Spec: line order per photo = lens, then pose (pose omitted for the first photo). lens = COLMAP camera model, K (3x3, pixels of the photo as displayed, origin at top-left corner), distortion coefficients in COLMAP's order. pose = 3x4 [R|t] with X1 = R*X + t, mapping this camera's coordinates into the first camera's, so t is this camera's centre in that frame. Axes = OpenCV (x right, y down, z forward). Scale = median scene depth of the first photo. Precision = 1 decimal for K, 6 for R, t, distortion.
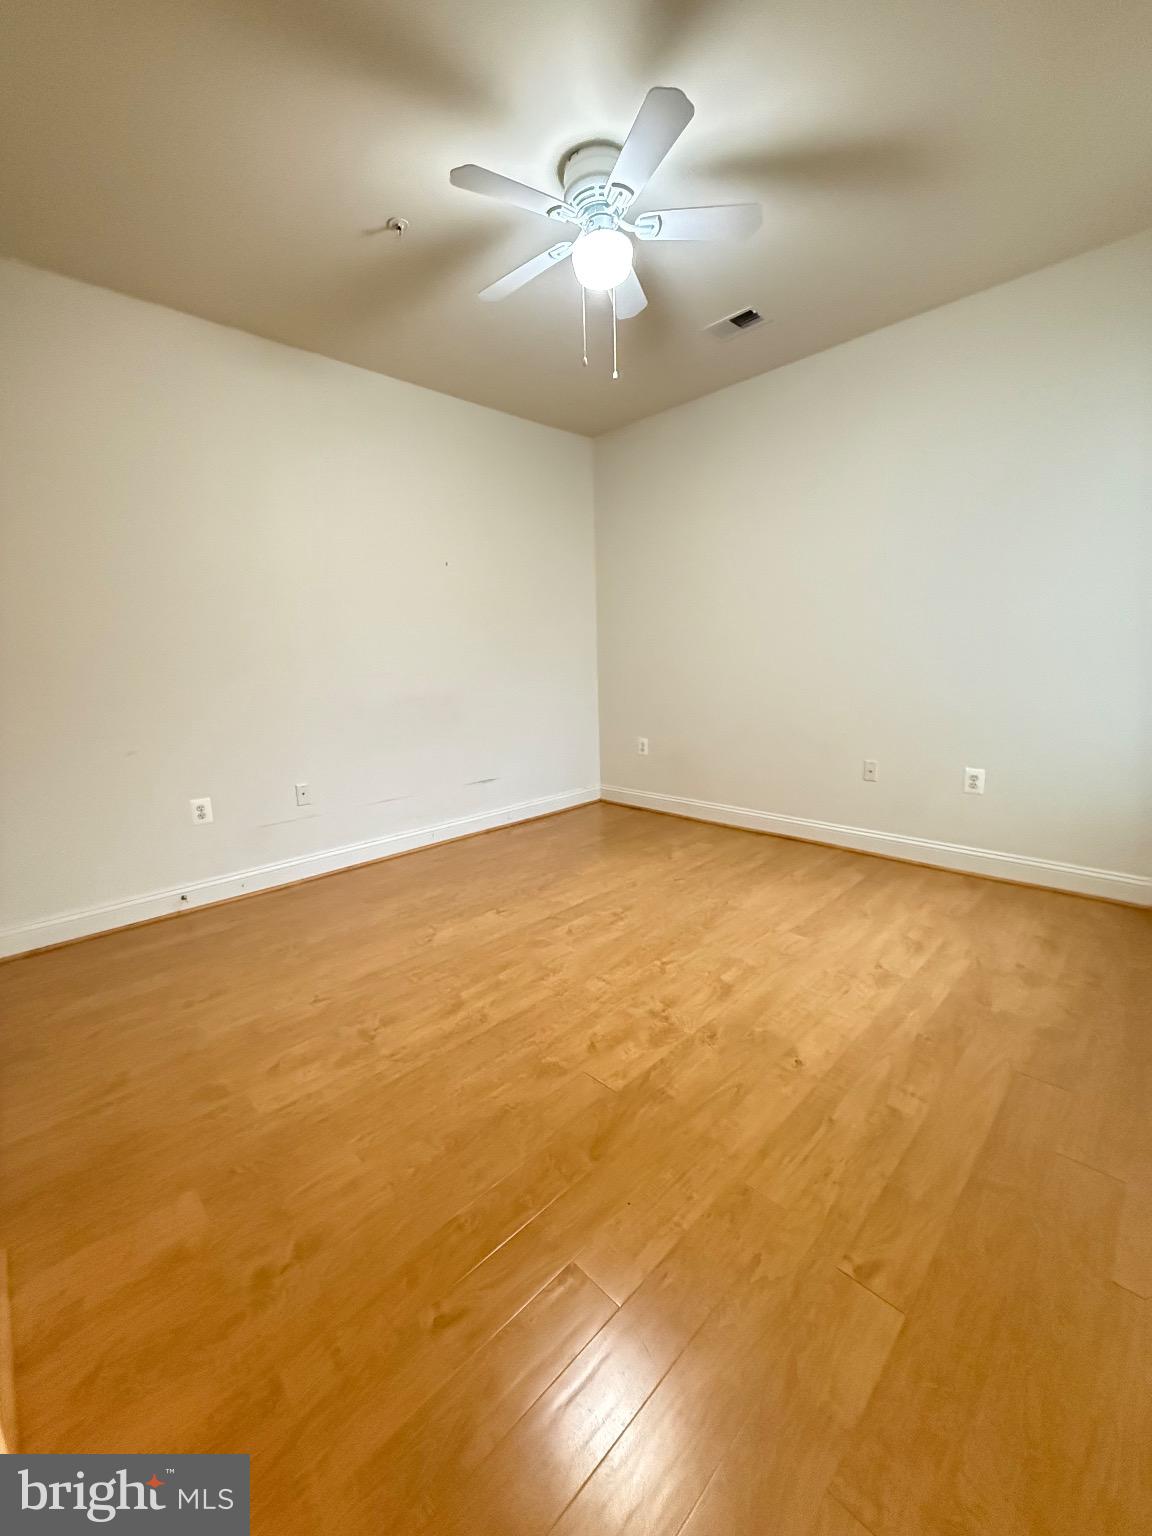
lens RADIAL K [[613.1, 0, 572.4], [0, 613.1, 773.9], [0, 0, 1]] dist [-0.002028, 0.000948]
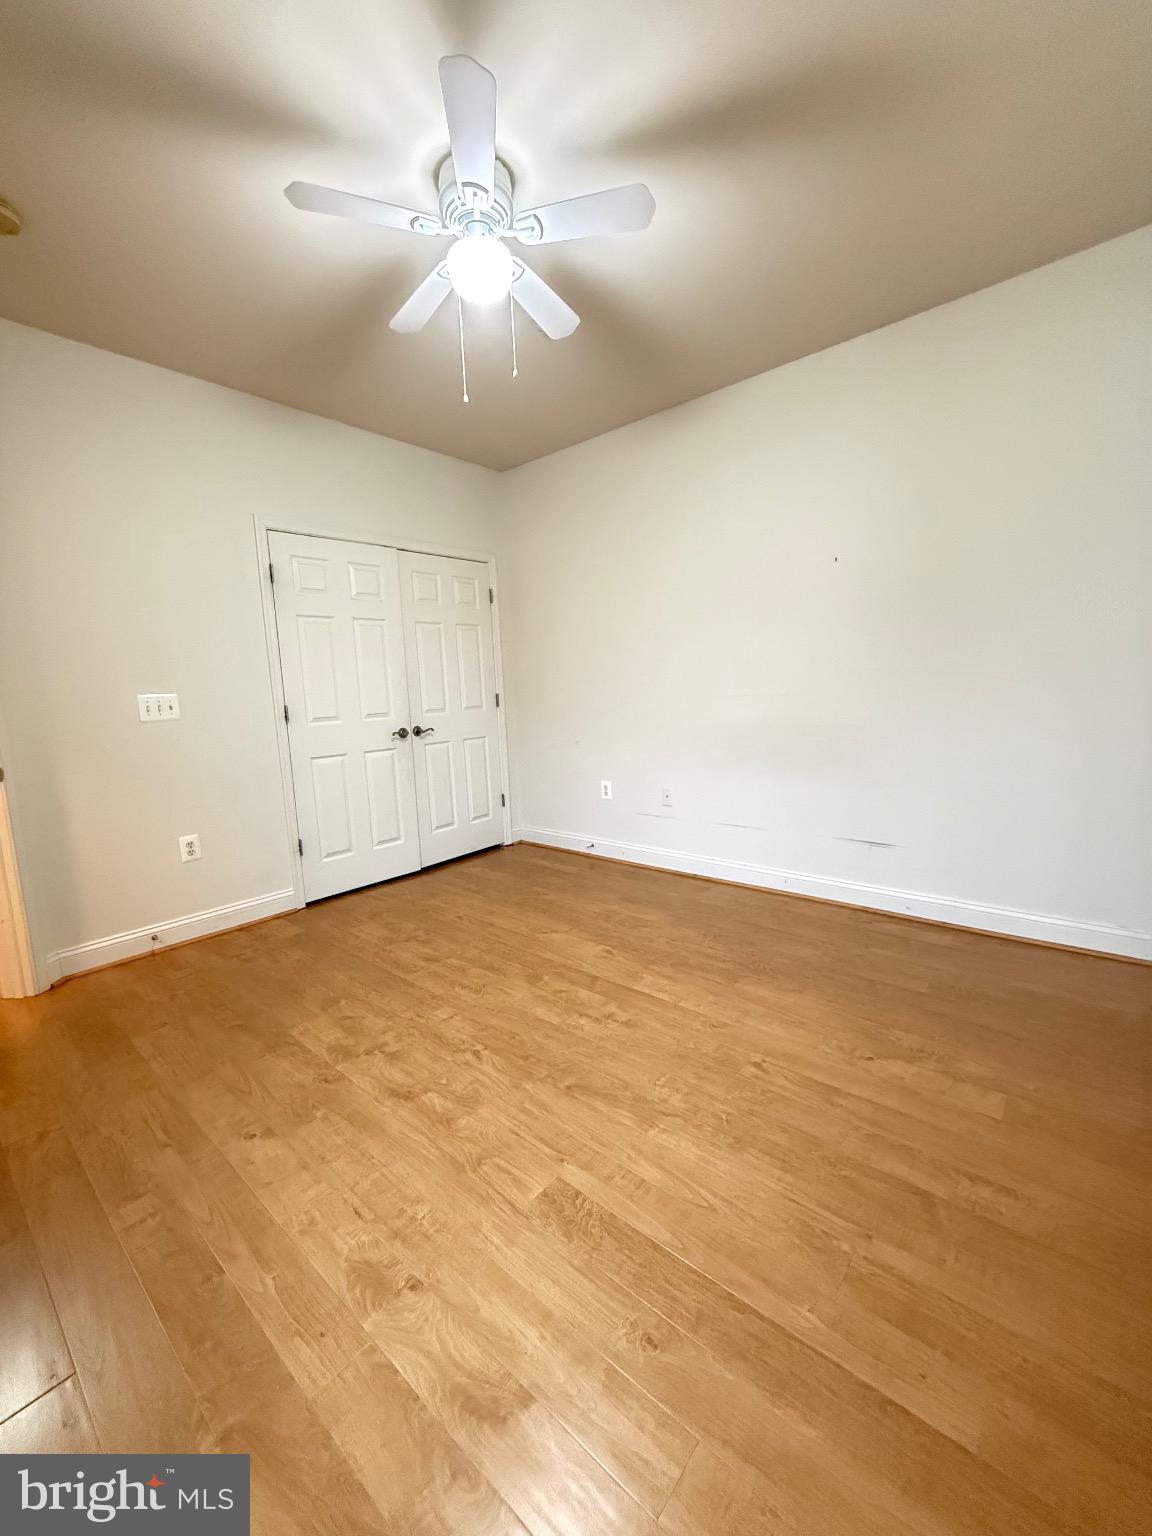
lens RADIAL K [[613.1, 0, 582.2], [0, 613.1, 771.7], [0, 0, 1]] dist [-0.002028, 0.000948]
pose [[0.090125, 0.170040, -0.981307, 0.964631], [-0.151835, 0.976145, 0.155200, -0.241262], [0.984288, 0.135009, 0.113793, 1.012697]]
